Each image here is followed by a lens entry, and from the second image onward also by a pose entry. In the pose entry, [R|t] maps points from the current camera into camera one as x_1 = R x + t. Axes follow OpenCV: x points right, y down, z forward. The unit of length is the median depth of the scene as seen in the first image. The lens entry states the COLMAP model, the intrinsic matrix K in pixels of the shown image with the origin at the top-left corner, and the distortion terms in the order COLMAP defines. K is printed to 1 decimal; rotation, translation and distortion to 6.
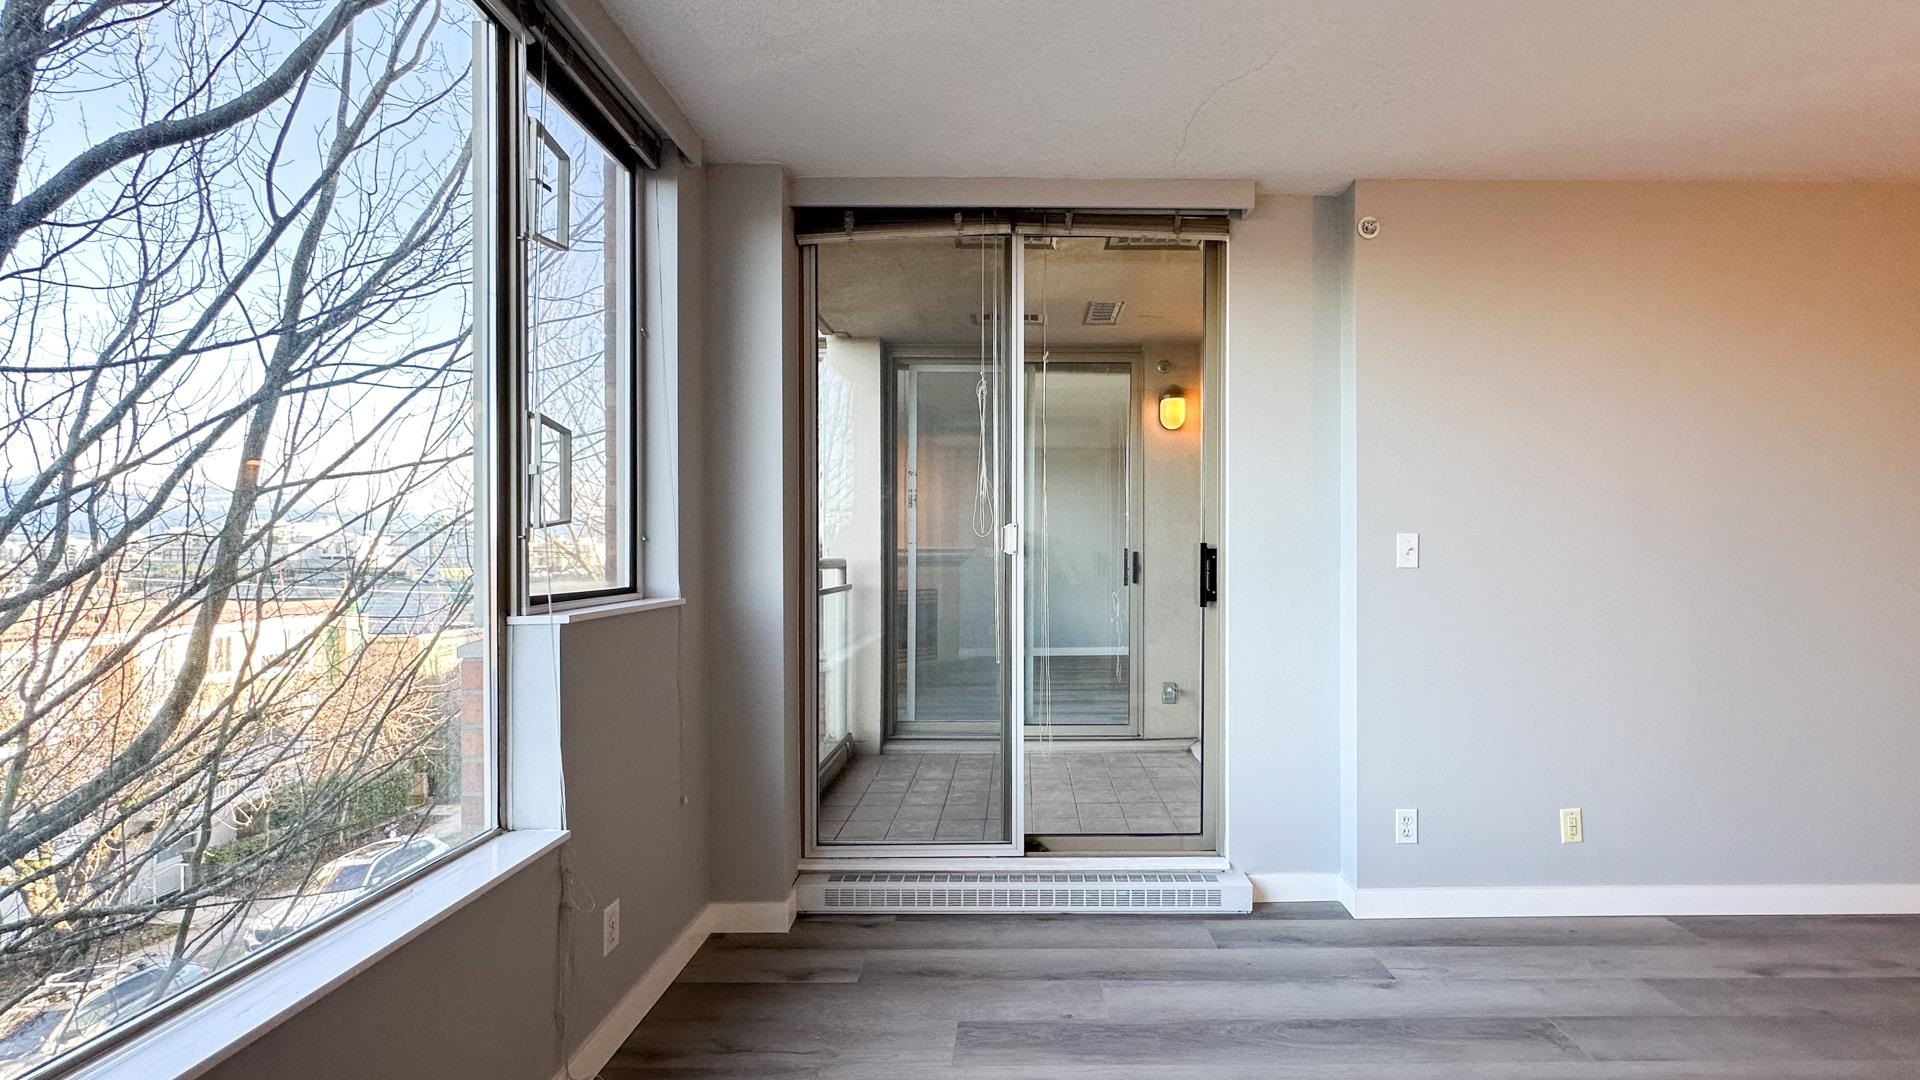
lens RADIAL K [[794.0, 0, 1029.7], [0, 794.0, 548.5], [0, 0, 1]] dist [-0.003152, -0.000036]
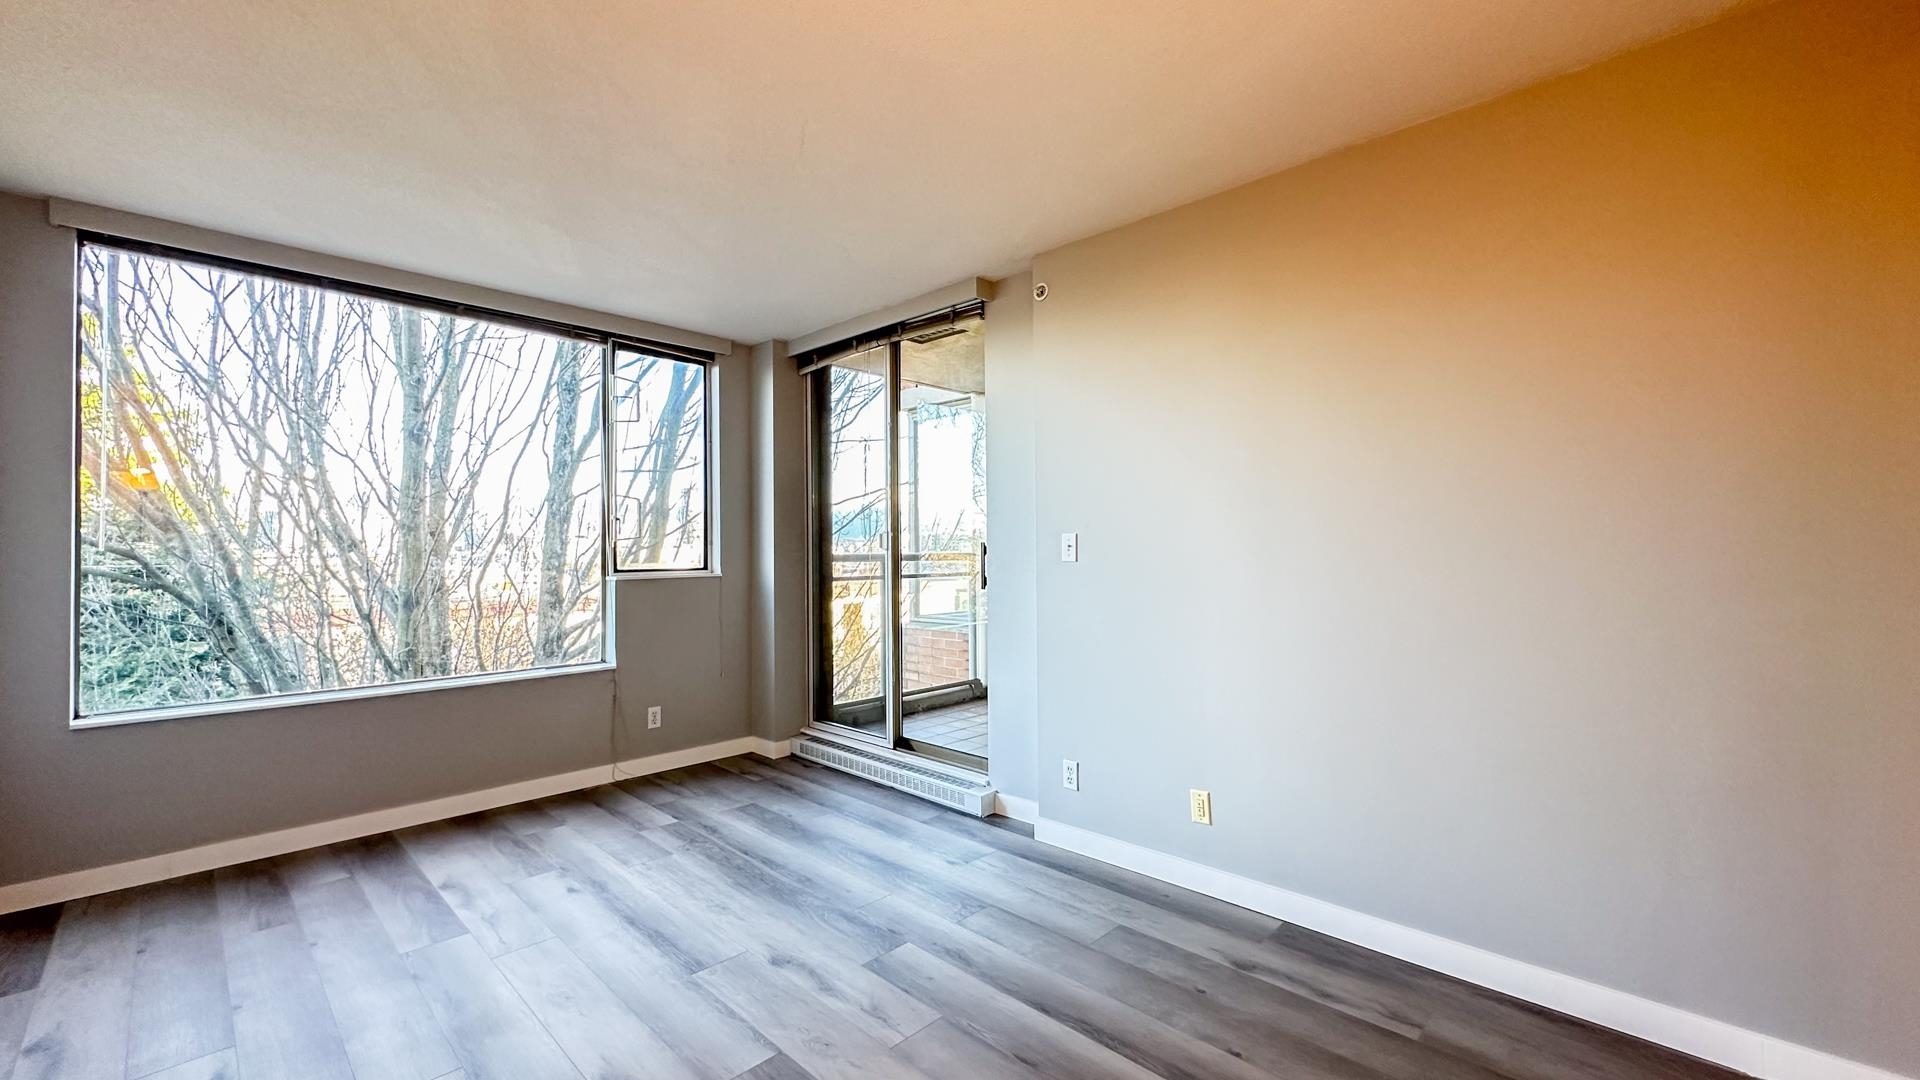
lens RADIAL K [[763.9, 0, 964.9], [0, 763.9, 533.4], [0, 0, 1]] dist [-0.004448, 0.000096]
pose [[0.713081, -0.017903, -0.700853, 1.251091], [0.006307, 0.999797, -0.019122, 0.002990], [0.701053, 0.009215, 0.713050, 0.054527]]
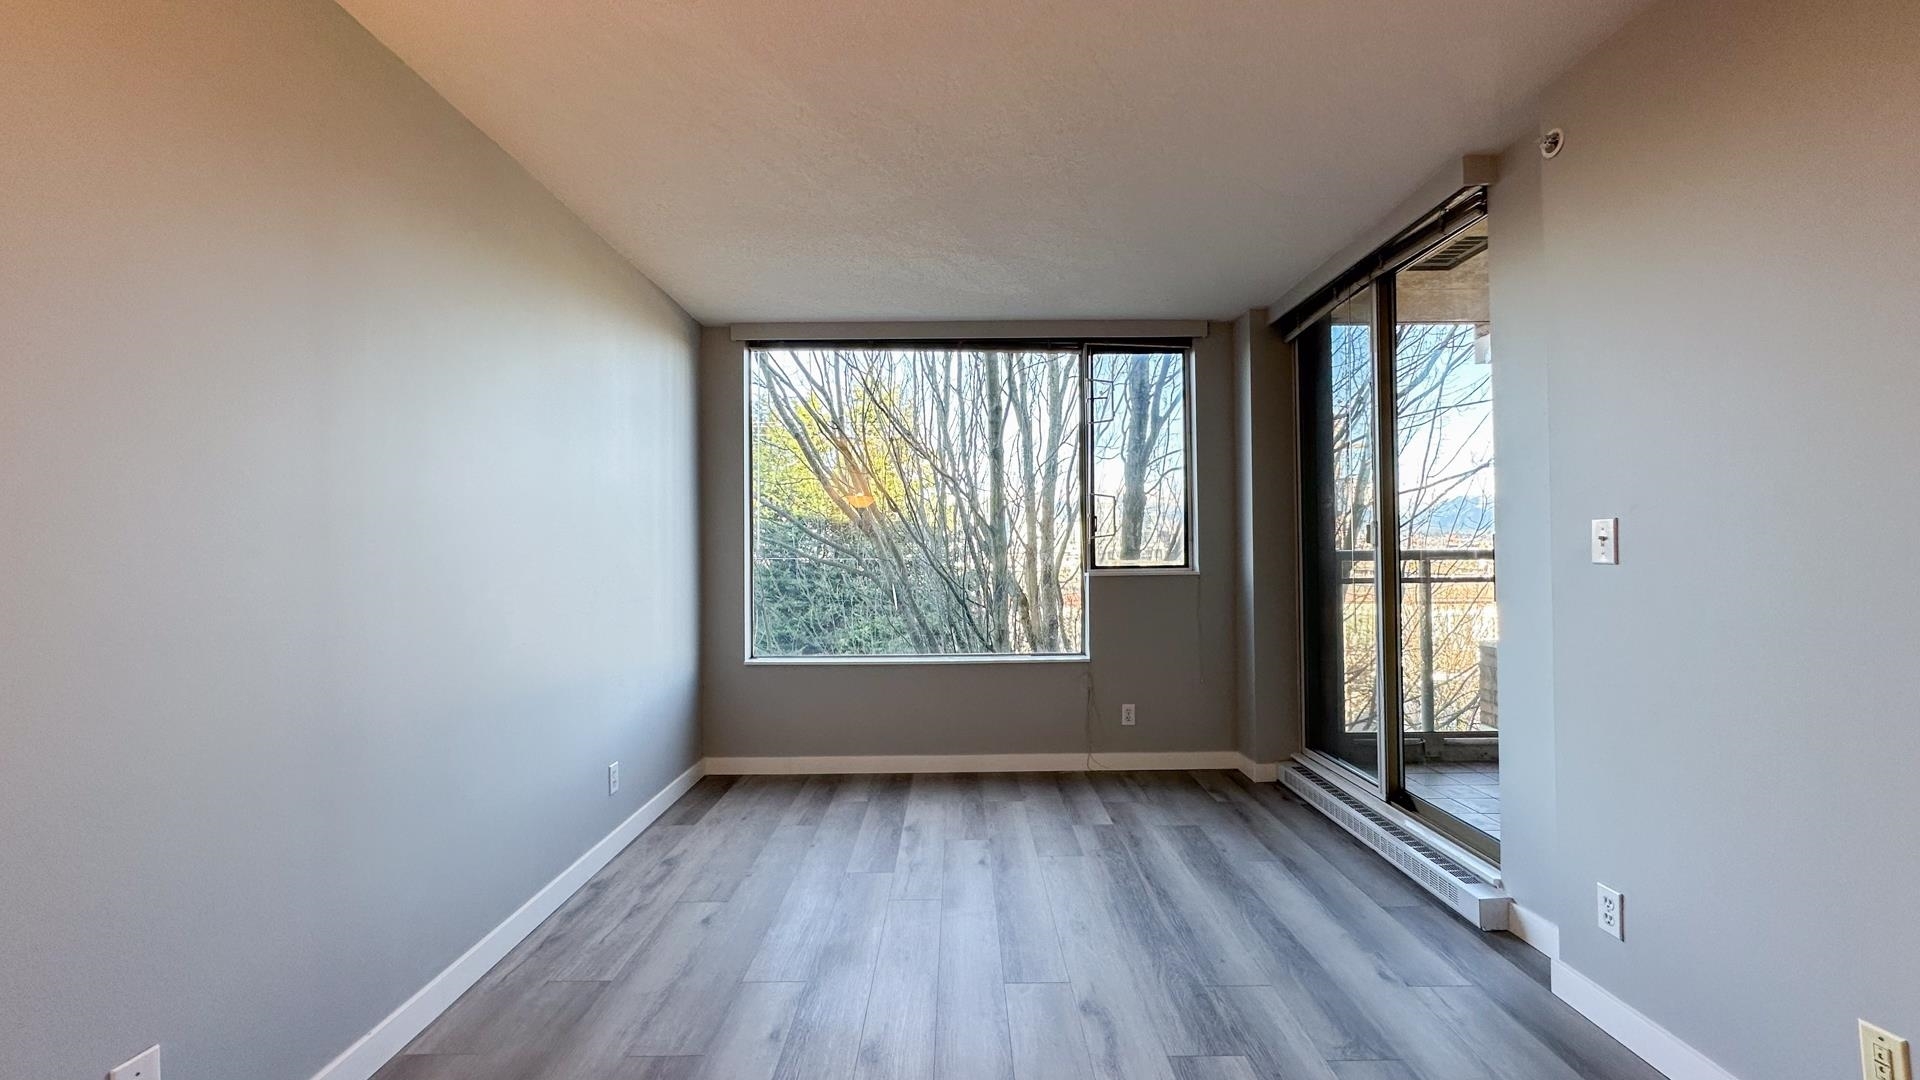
lens RADIAL K [[763.9, 0, 959.9], [0, 763.9, 535.6], [0, 0, 1]] dist [-0.004448, 0.000096]
pose [[-0.006799, -0.017369, -0.999826, 1.267729], [0.010906, 0.999788, -0.017443, 0.003627], [0.999917, -0.011022, -0.006608, 0.419313]]
